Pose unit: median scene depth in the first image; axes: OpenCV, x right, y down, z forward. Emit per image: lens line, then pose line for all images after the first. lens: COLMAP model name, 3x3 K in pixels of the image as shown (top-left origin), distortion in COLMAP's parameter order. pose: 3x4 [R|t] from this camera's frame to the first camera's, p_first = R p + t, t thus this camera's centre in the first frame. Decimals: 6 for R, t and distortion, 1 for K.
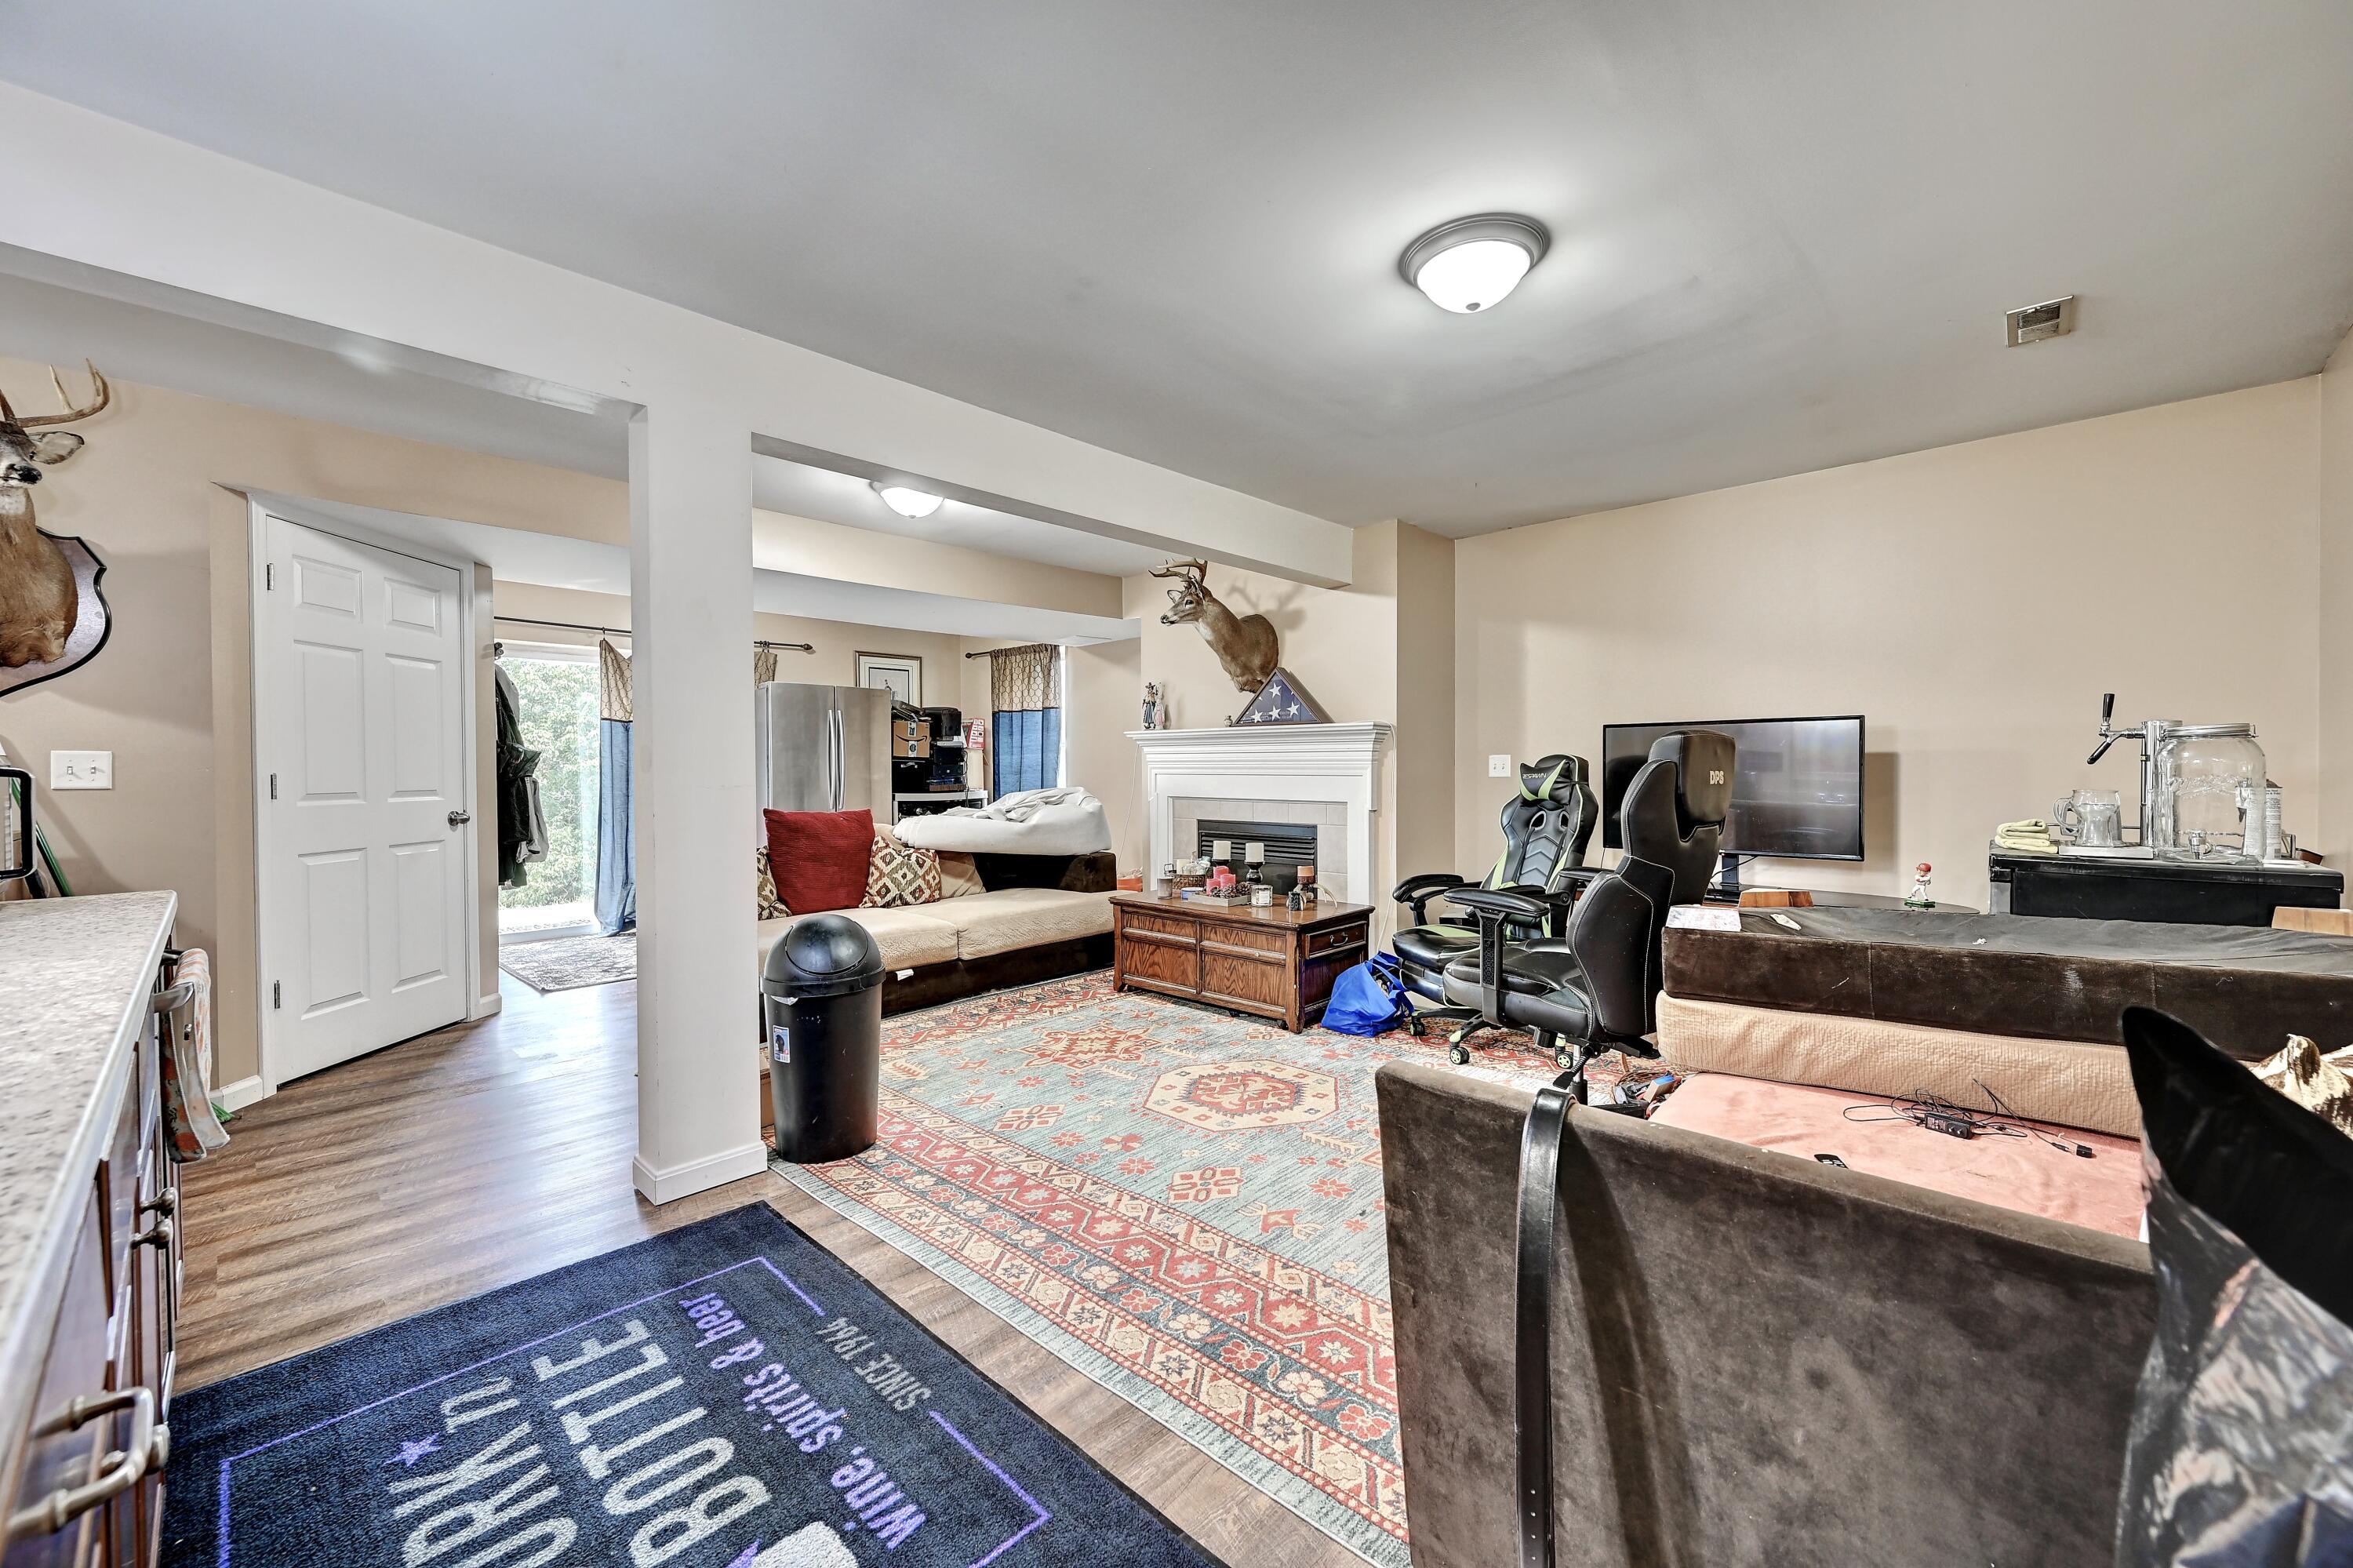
lens RADIAL K [[918.8, 0, 1176.0], [0, 918.8, 776.2], [0, 0, 1]] dist [-0.000199, 0.000086]
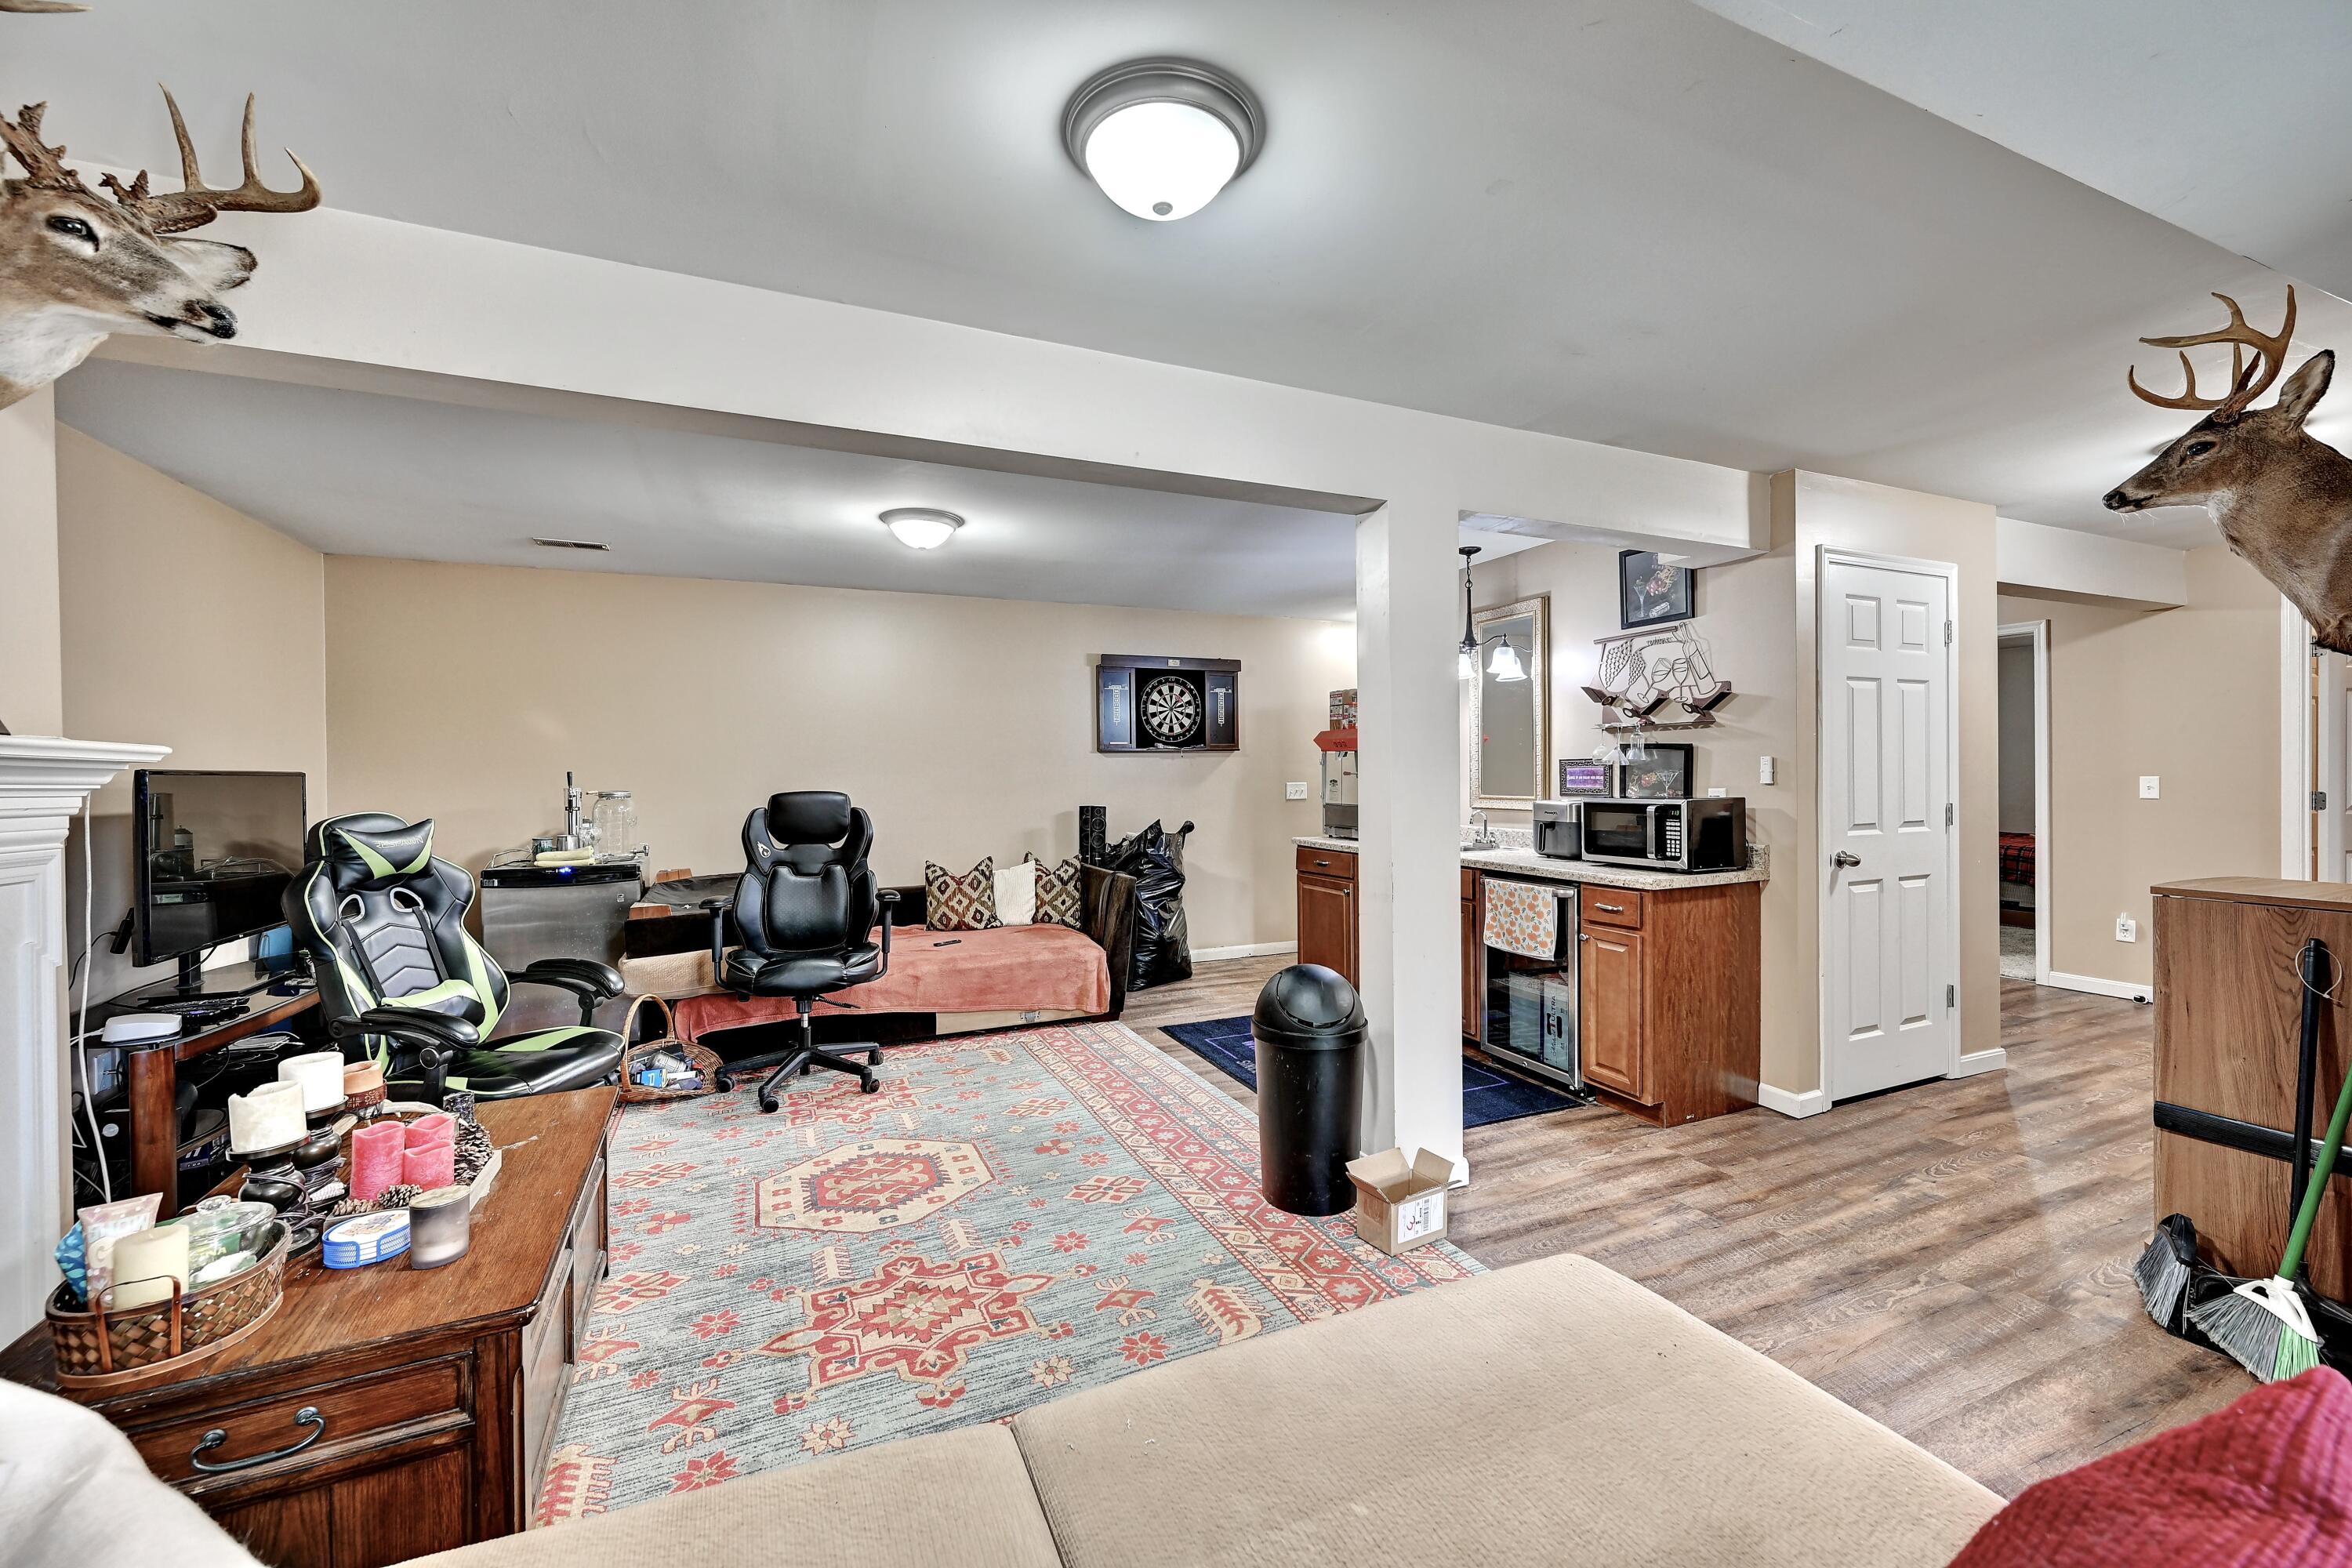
lens RADIAL K [[918.3, 0, 1183.4], [0, 918.3, 785.6], [0, 0, 1]] dist [-0.000199, 0.000086]
pose [[-0.927100, 0.011488, 0.374639, -0.600869], [0.018476, 0.999716, 0.015065, -0.058873], [-0.374359, 0.020888, -0.927049, 1.872339]]
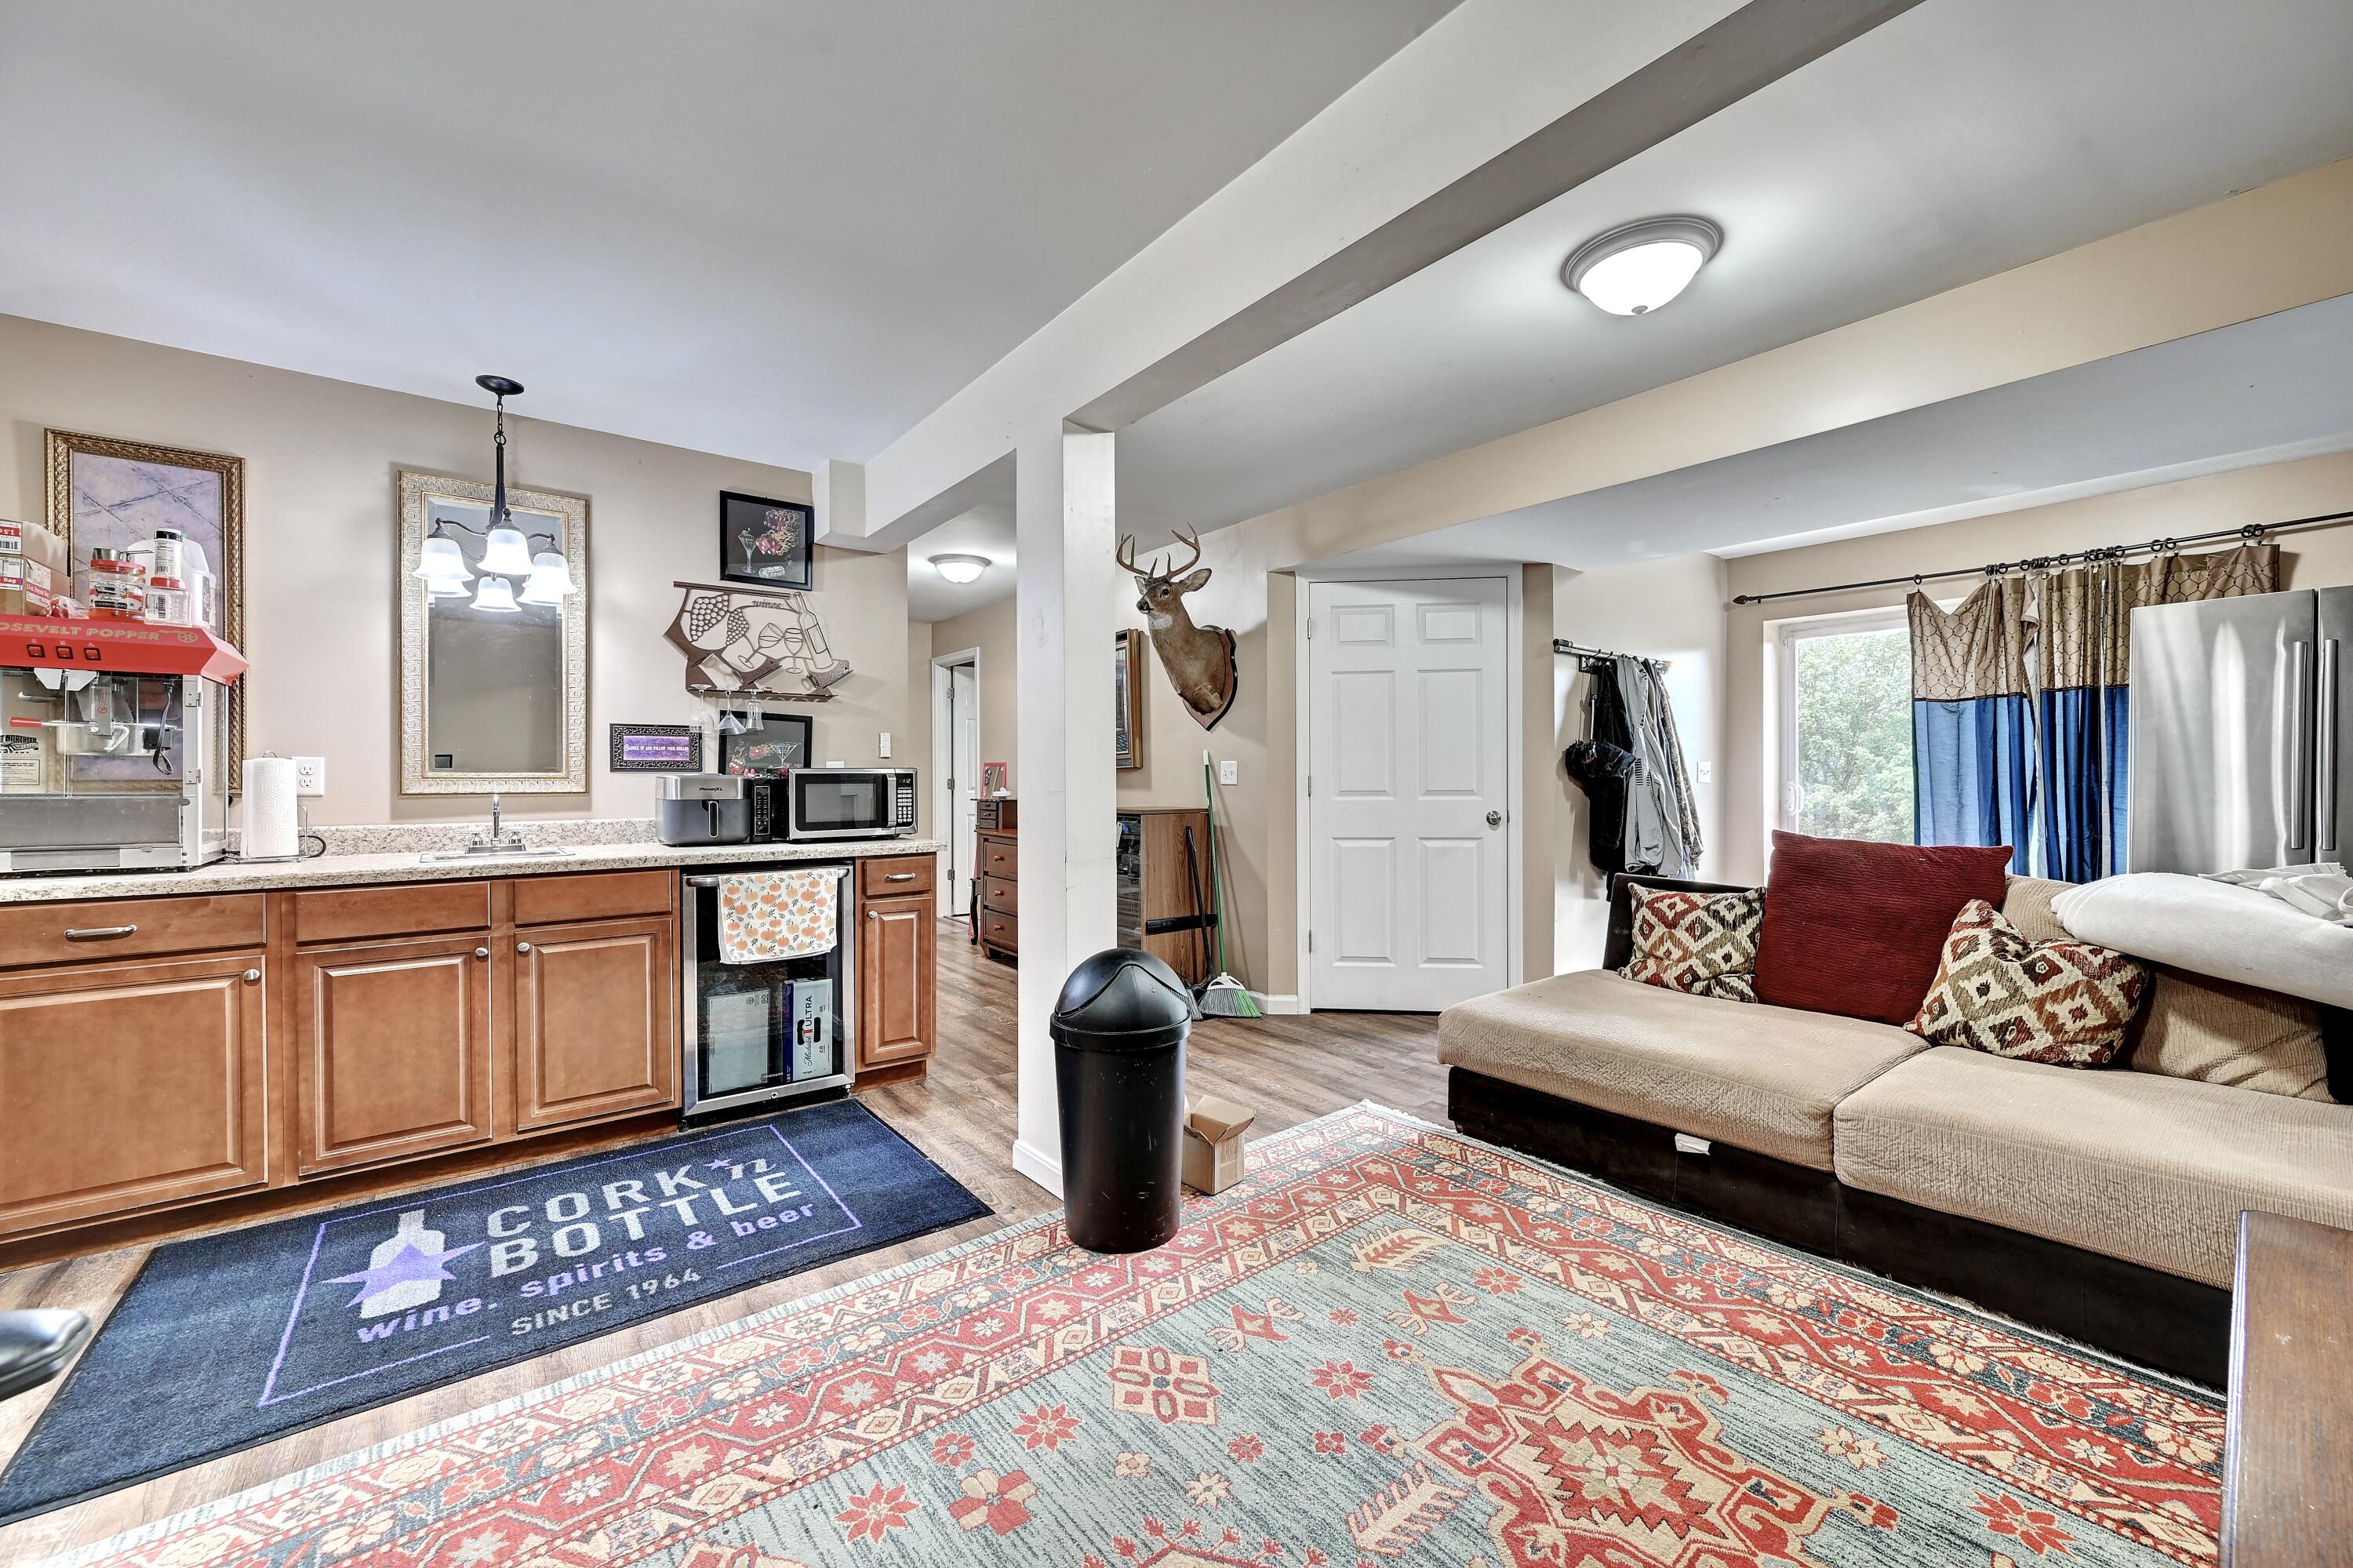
lens RADIAL K [[918.8, 0, 1175.3], [0, 918.8, 778.3], [0, 0, 1]] dist [-0.000199, 0.000086]
pose [[-0.142168, 0.007747, -0.989812, 0.409600], [-0.000365, 0.999969, 0.007879, -0.009211], [0.989842, 0.001481, -0.142161, 1.107221]]
